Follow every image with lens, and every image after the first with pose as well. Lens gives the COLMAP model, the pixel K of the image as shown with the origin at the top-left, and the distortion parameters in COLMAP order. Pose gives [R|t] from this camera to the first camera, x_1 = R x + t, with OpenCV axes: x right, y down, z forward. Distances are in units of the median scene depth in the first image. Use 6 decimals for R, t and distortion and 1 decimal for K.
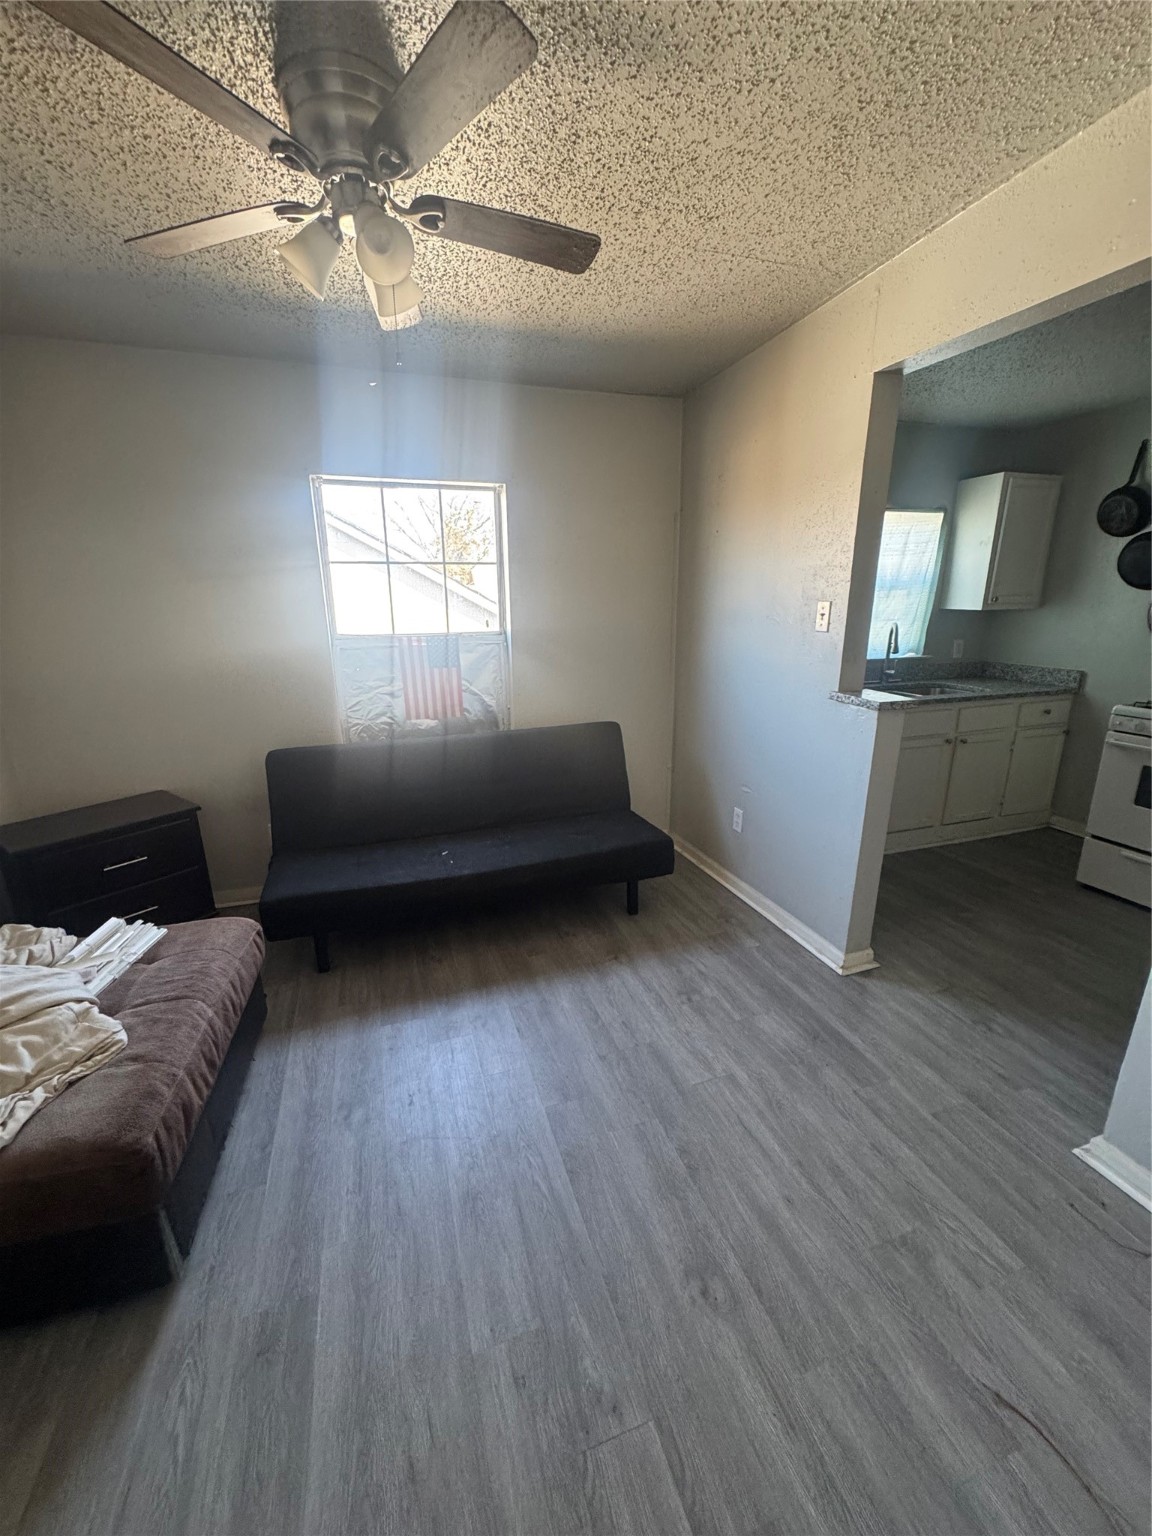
lens RADIAL K [[614.4, 0, 579.5], [0, 614.4, 772.6], [0, 0, 1]] dist [0.001985, -0.000406]
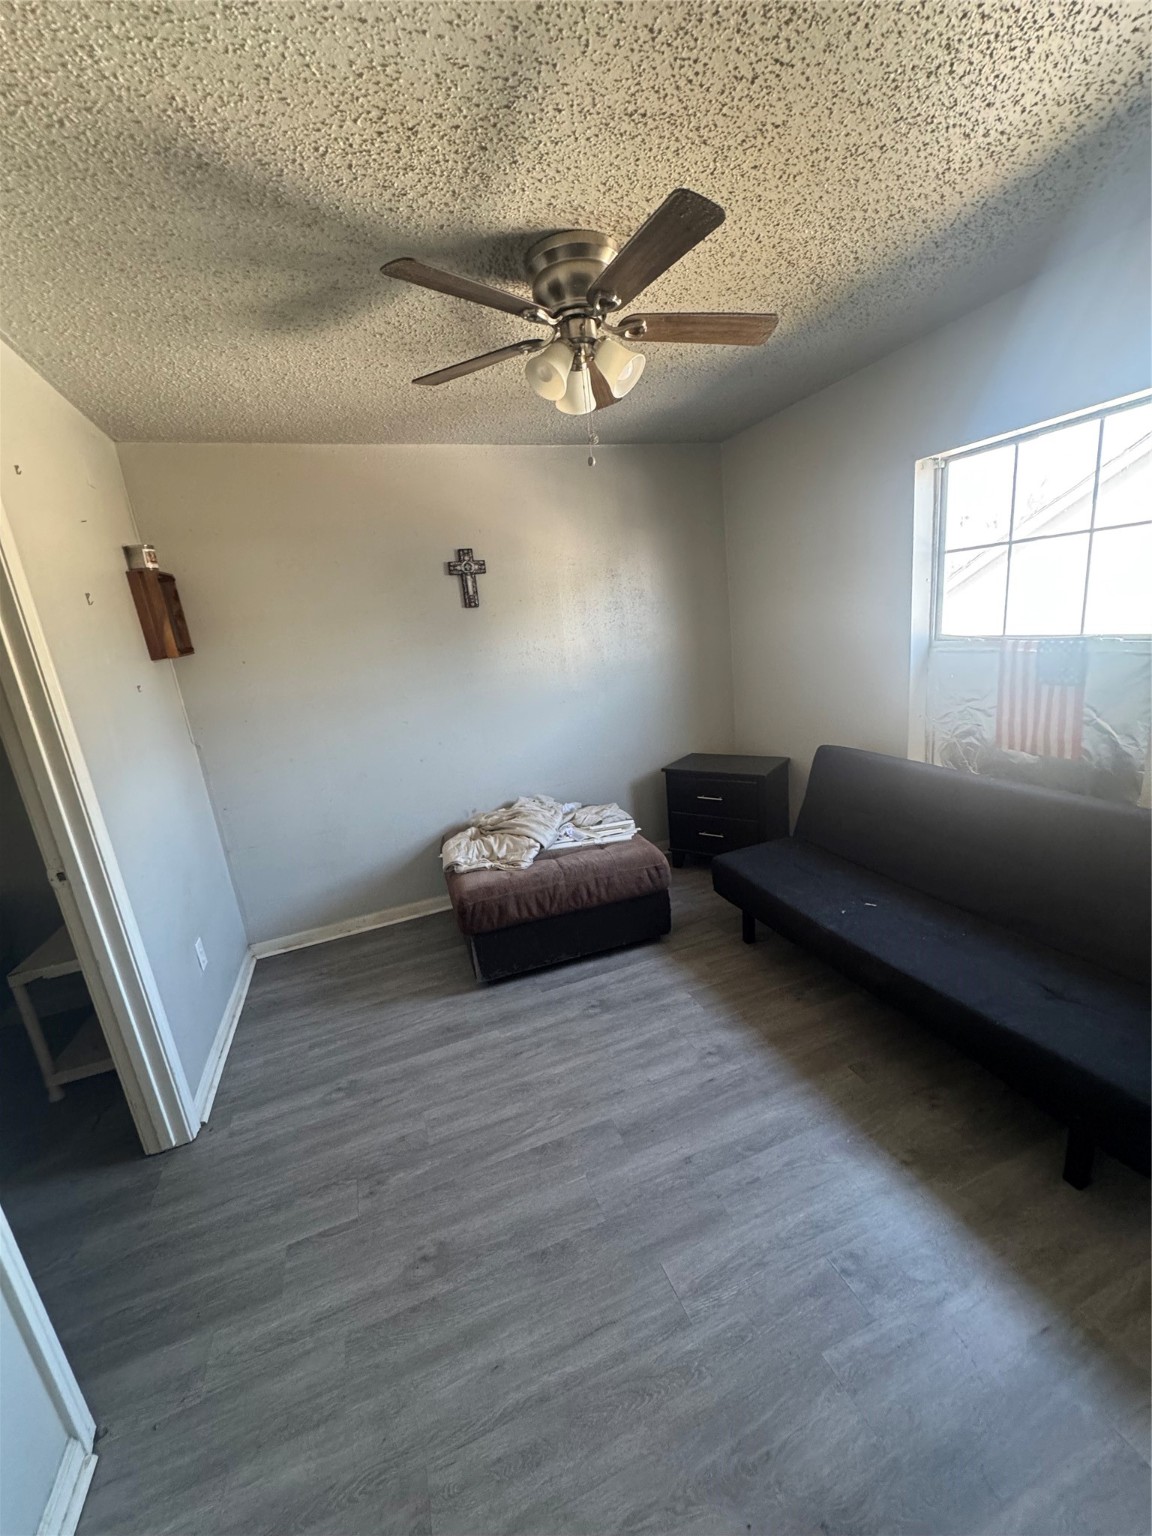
lens RADIAL K [[614.4, 0, 579.3], [0, 614.4, 771.4], [0, 0, 1]] dist [0.001985, -0.000406]
pose [[0.027482, 0.250952, -0.967609, 0.809135], [-0.177939, 0.953744, 0.242302, -0.265253], [0.983658, 0.165516, 0.070865, 0.773954]]
